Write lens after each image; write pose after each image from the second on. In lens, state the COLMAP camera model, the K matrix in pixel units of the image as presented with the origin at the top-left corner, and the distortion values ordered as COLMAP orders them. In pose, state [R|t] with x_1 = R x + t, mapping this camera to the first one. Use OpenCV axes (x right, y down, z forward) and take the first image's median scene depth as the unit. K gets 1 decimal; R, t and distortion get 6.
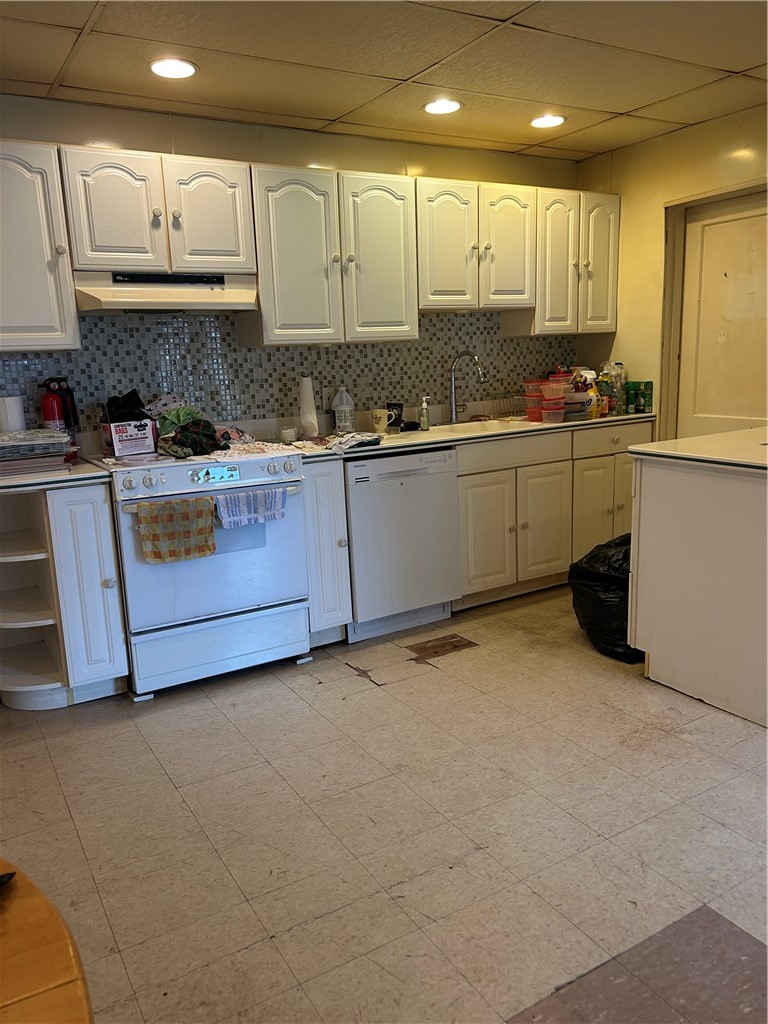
lens RADIAL K [[772.6, 0, 384.0], [0, 772.6, 512.0], [0, 0, 1]] dist [0.065002, -0.058082]
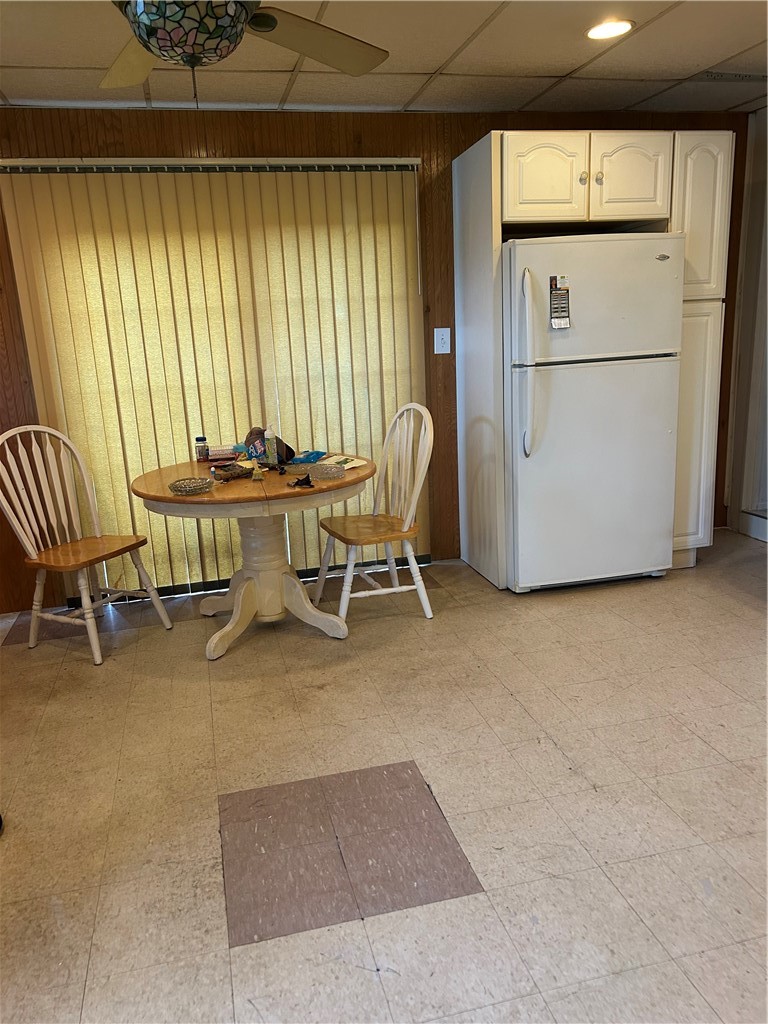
lens RADIAL K [[772.6, 0, 384.0], [0, 772.6, 512.0], [0, 0, 1]] dist [0.065002, -0.058082]
pose [[-0.282055, 0.272926, -0.919759, 1.114265], [-0.130128, 0.938941, 0.318523, -0.240092], [0.950532, 0.209528, -0.229318, 0.900928]]
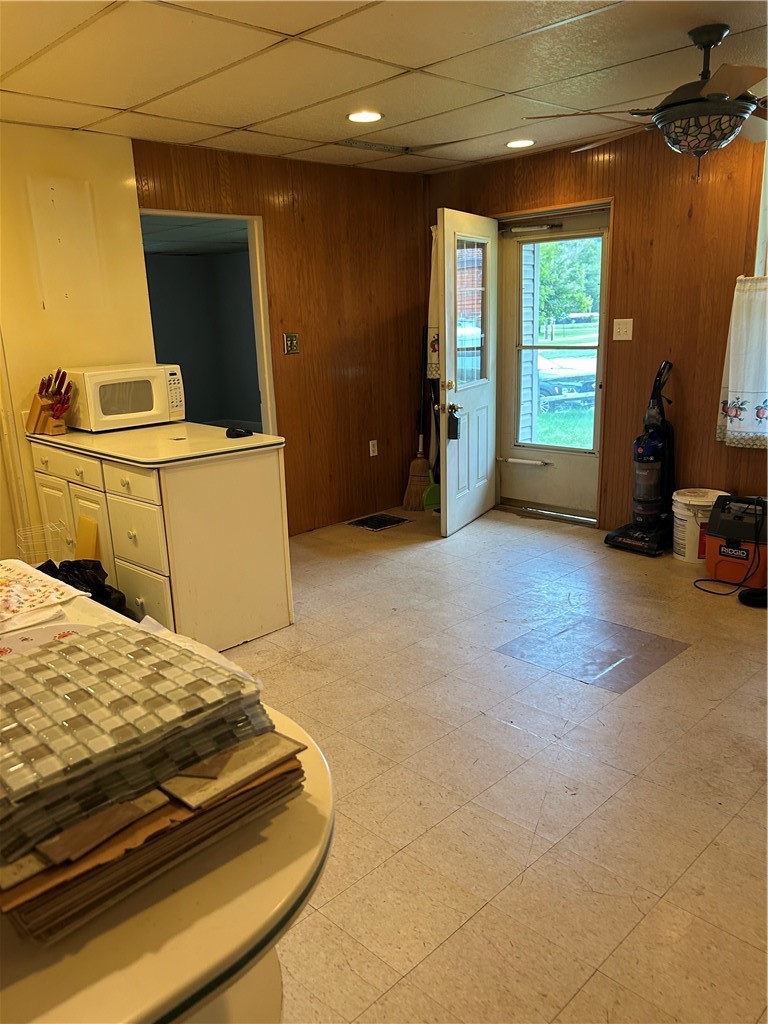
lens RADIAL K [[772.6, 0, 384.0], [0, 772.6, 512.0], [0, 0, 1]] dist [0.065002, -0.058082]
pose [[-0.238818, -0.192234, 0.951847, -1.089357], [0.232174, 0.940477, 0.248190, -0.290126], [-0.942901, 0.280266, -0.179971, 1.330303]]
